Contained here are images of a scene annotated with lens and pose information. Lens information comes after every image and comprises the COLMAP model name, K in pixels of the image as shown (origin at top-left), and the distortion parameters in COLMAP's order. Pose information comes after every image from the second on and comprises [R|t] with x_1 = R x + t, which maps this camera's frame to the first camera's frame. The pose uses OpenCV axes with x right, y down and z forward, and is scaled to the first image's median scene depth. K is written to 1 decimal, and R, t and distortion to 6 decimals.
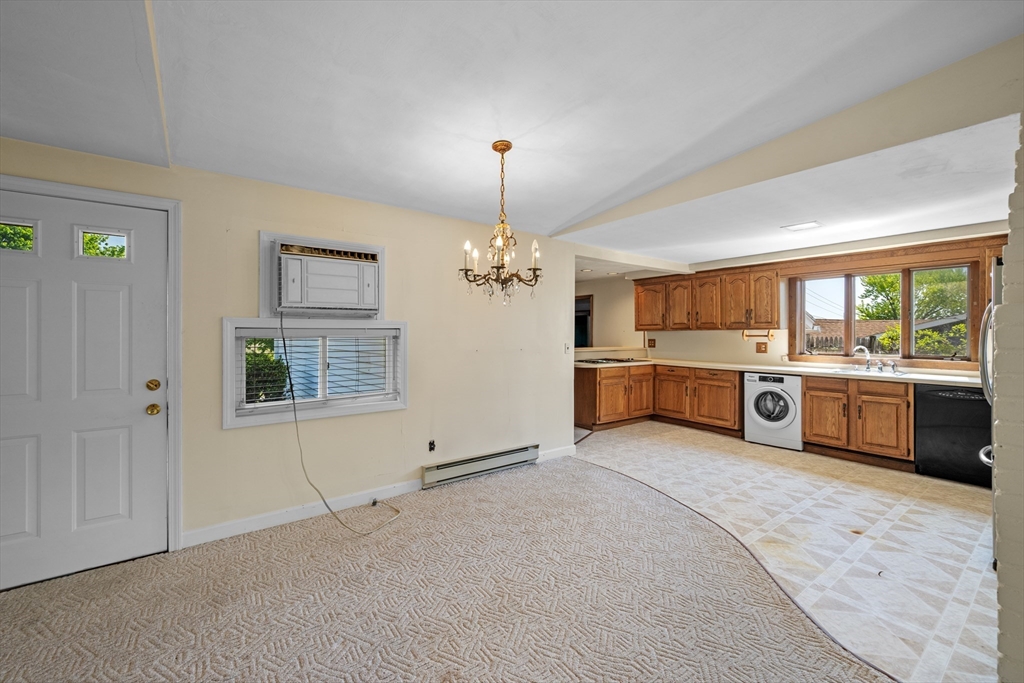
lens RADIAL K [[416.0, 0, 513.0], [0, 416.0, 331.4], [0, 0, 1]] dist [0.000368, 0.000039]
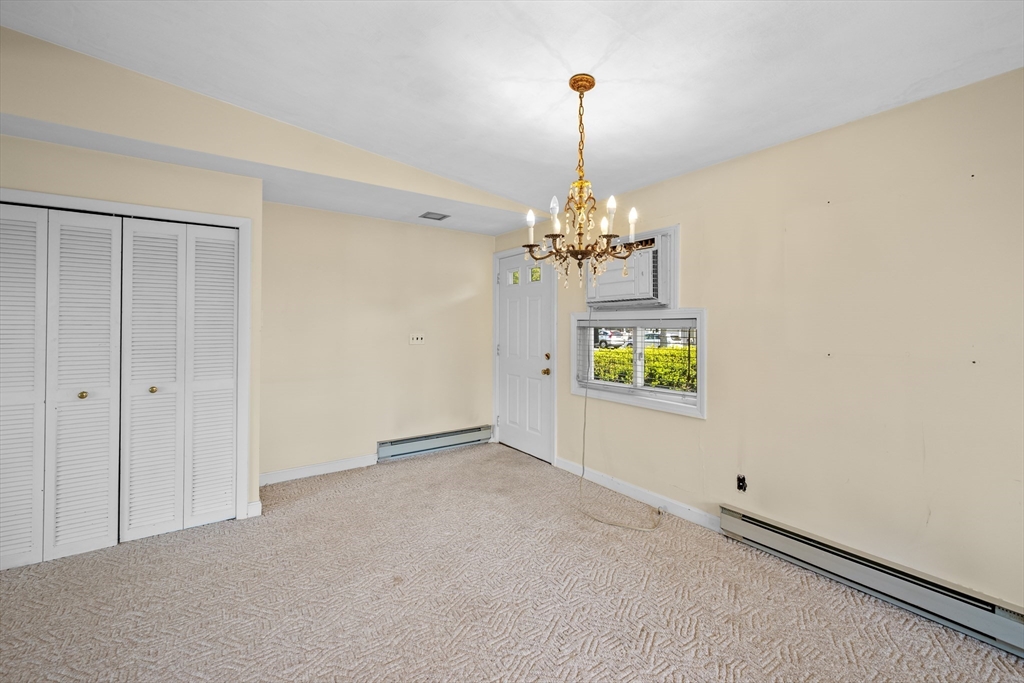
lens RADIAL K [[427.8, 0, 513.7], [0, 427.8, 322.6], [0, 0, 1]] dist [0.000348, 0.000004]
pose [[-0.032504, -0.010709, -0.999414, 0.391677], [-0.001602, 0.999942, -0.010662, 0.008303], [0.999470, 0.001254, -0.032520, 0.459525]]
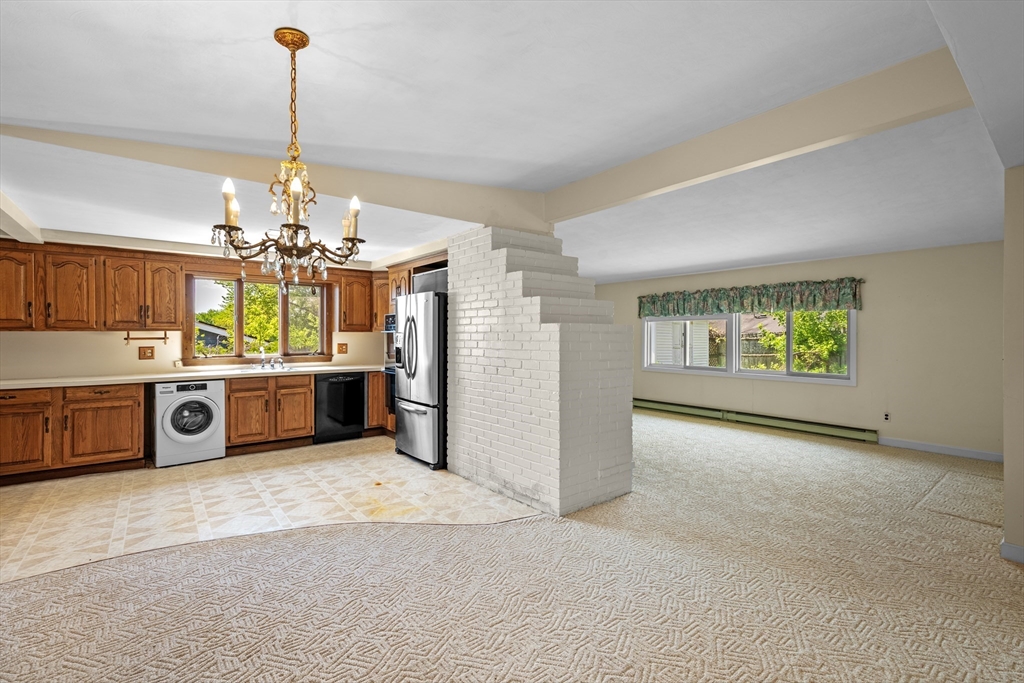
lens RADIAL K [[455.0, 0, 513.0], [0, 455.0, 336.4], [0, 0, 1]] dist [0.000159, 0.000025]
pose [[-0.025802, -0.003417, 0.999661, -0.368692], [-0.001527, 0.999993, 0.003379, 0.002764], [-0.999666, -0.001440, -0.025807, 0.350505]]
